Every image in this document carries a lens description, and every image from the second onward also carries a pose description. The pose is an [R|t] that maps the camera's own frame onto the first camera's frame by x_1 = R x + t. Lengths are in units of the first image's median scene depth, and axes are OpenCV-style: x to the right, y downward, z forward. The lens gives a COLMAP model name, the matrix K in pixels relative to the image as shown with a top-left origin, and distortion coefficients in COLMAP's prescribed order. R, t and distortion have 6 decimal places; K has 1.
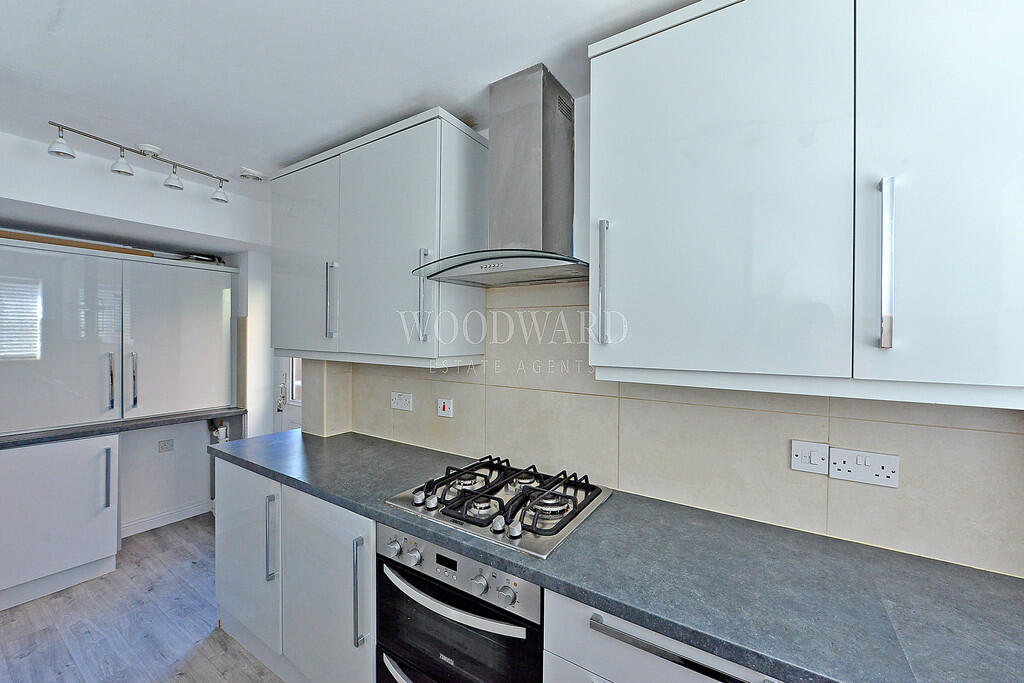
lens RADIAL K [[404.3, 0, 499.7], [0, 404.3, 337.9], [0, 0, 1]] dist [0.000699, 0.000265]
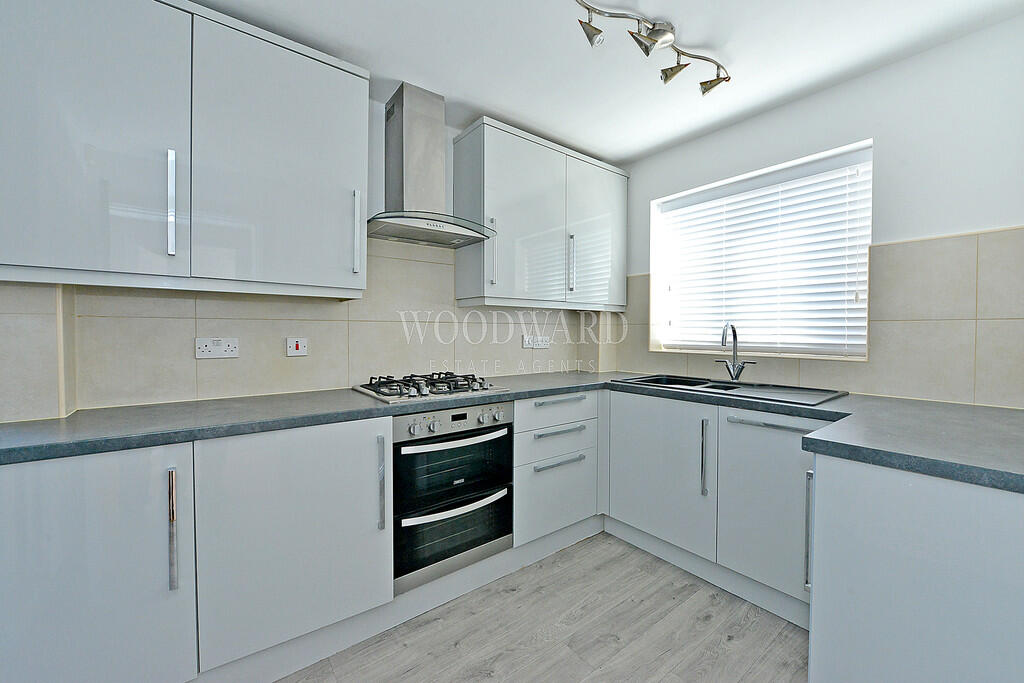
lens RADIAL K [[404.3, 0, 499.7], [0, 404.3, 337.9], [0, 0, 1]] dist [0.000699, 0.000265]
pose [[0.349115, -0.017831, 0.936910, -1.437372], [0.005016, 0.999840, 0.017159, 0.222655], [-0.937067, -0.001291, 0.349149, 0.314862]]
